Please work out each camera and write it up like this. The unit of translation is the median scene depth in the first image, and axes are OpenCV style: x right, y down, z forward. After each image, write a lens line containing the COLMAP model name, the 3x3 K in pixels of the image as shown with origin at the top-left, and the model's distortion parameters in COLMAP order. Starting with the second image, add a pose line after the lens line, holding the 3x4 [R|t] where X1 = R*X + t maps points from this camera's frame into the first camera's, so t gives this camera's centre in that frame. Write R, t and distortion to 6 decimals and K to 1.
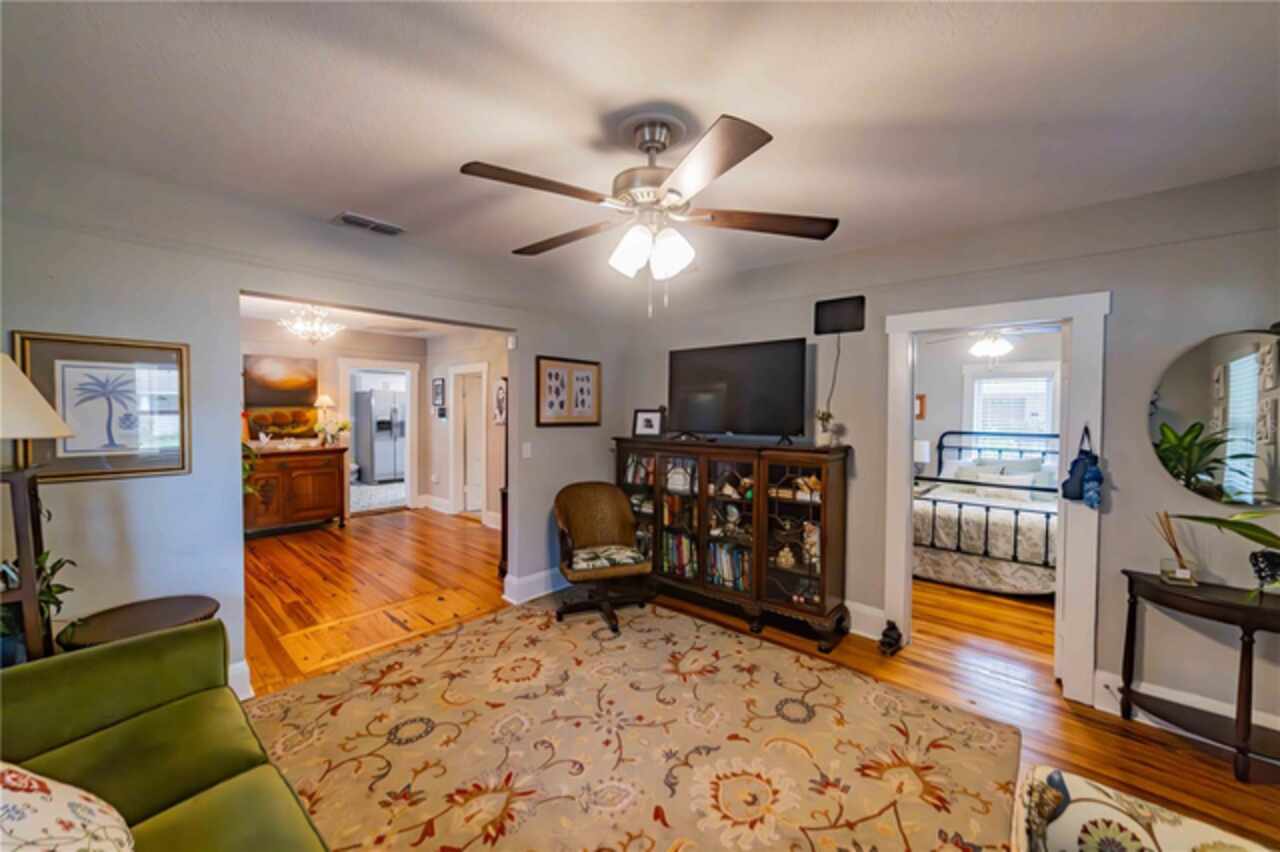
lens RADIAL K [[494.1, 0, 637.2], [0, 494.1, 418.0], [0, 0, 1]] dist [-0.011013, 0.000141]
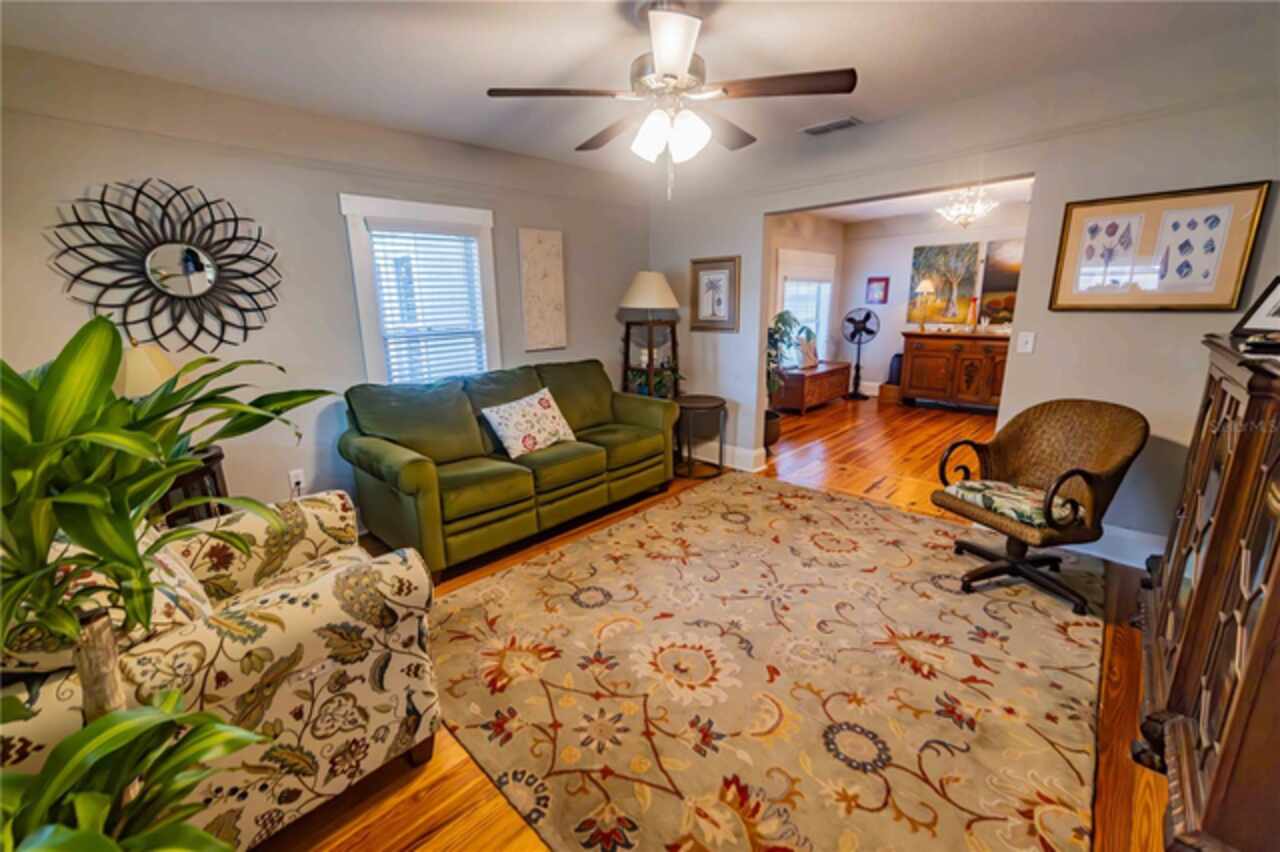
lens RADIAL K [[502.8, 0, 643.0], [0, 502.8, 414.9], [0, 0, 1]] dist [-0.001308, 0.000242]
pose [[-0.043122, 0.211853, -0.976350, 0.452975], [-0.001196, 0.977247, 0.212100, 0.009588], [0.999069, 0.010314, -0.041888, 0.372292]]
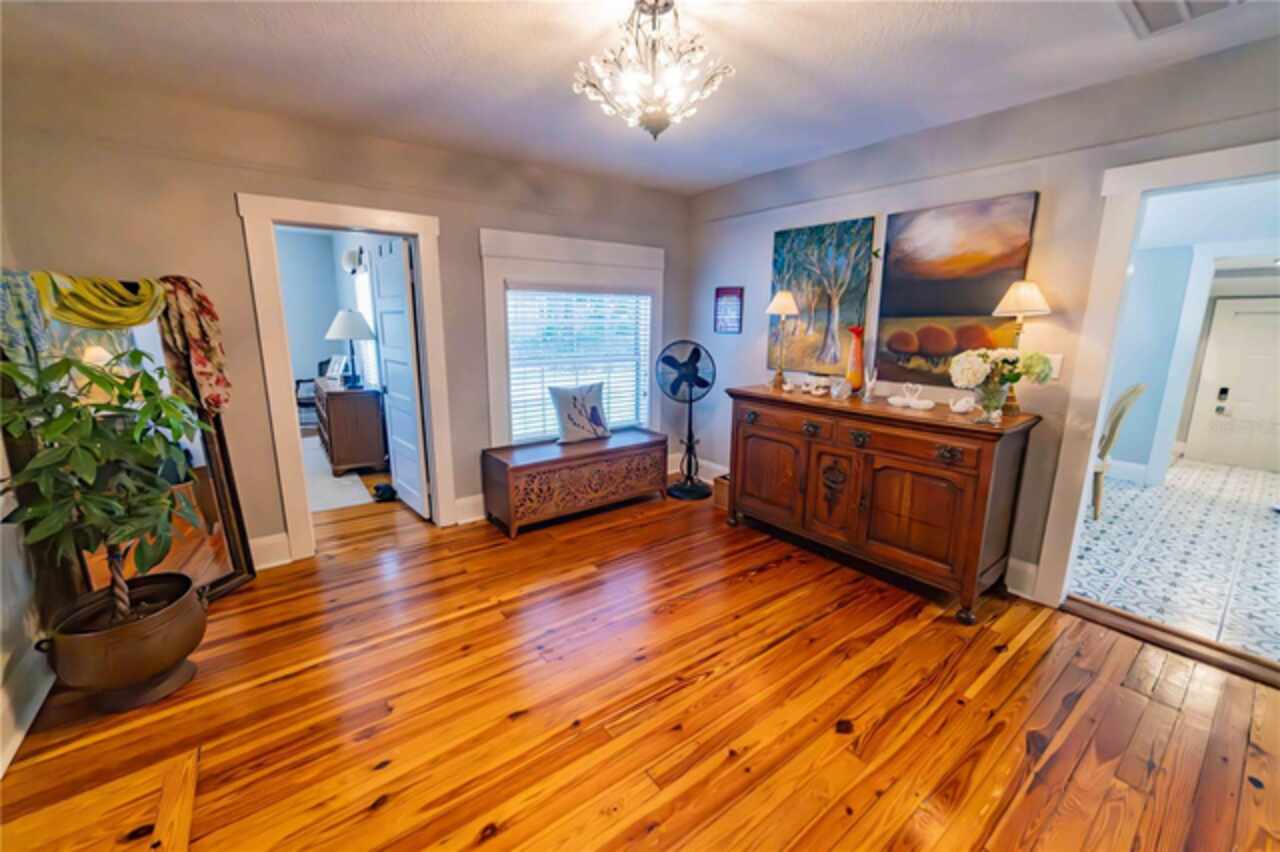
lens RADIAL K [[504.1, 0, 640.0], [0, 504.1, 426.0], [0, 0, 1]] dist [-0.015979, 0.000141]
pose [[-0.180109, 0.192168, -0.964693, -0.245866], [-0.026819, 0.979407, 0.200106, -0.010312], [0.983281, 0.061913, -0.171246, 1.032491]]
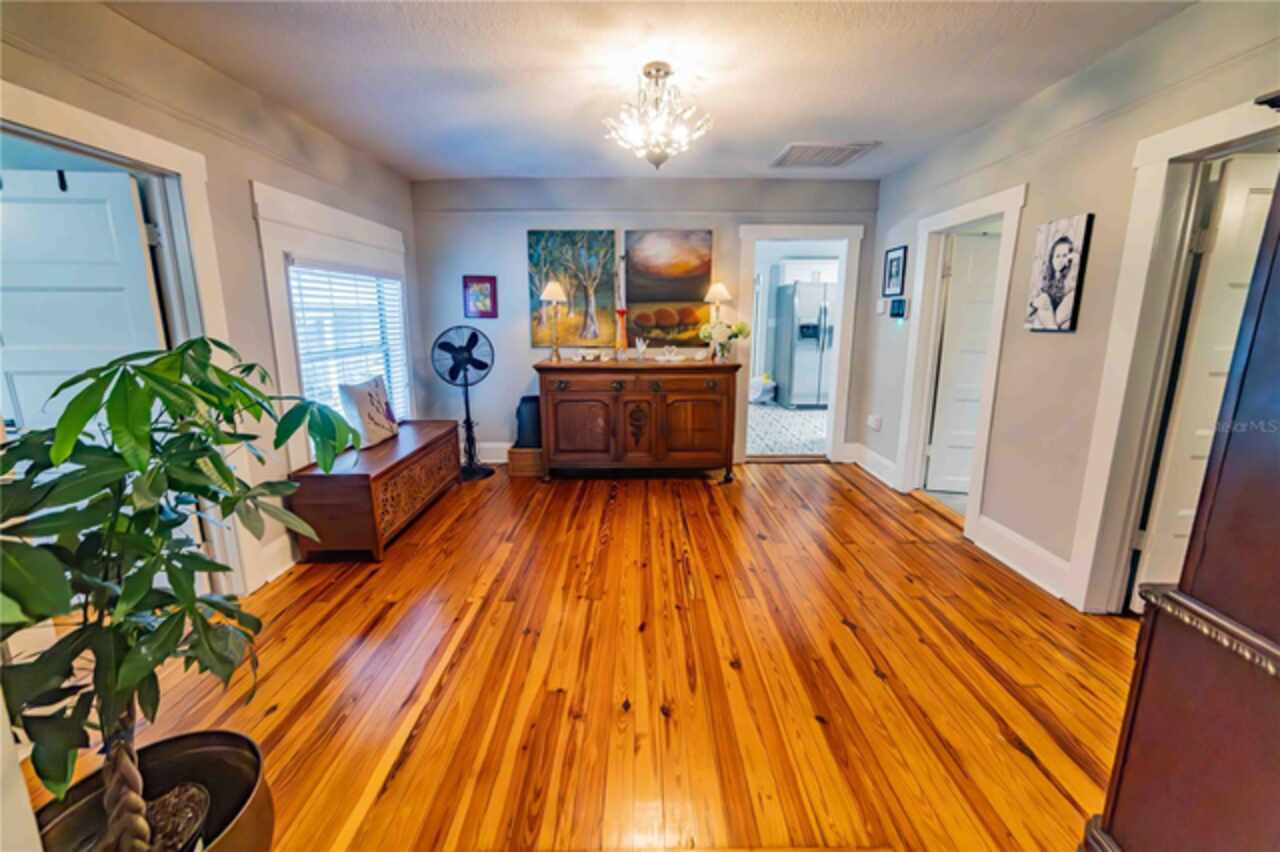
lens RADIAL K [[494.1, 0, 637.2], [0, 494.1, 418.0], [0, 0, 1]] dist [-0.011013, 0.000141]
pose [[0.671304, 0.141847, -0.727482, -0.257059], [-0.005514, 0.982445, 0.186472, 0.012097], [0.741161, -0.121168, 0.660302, 0.600257]]
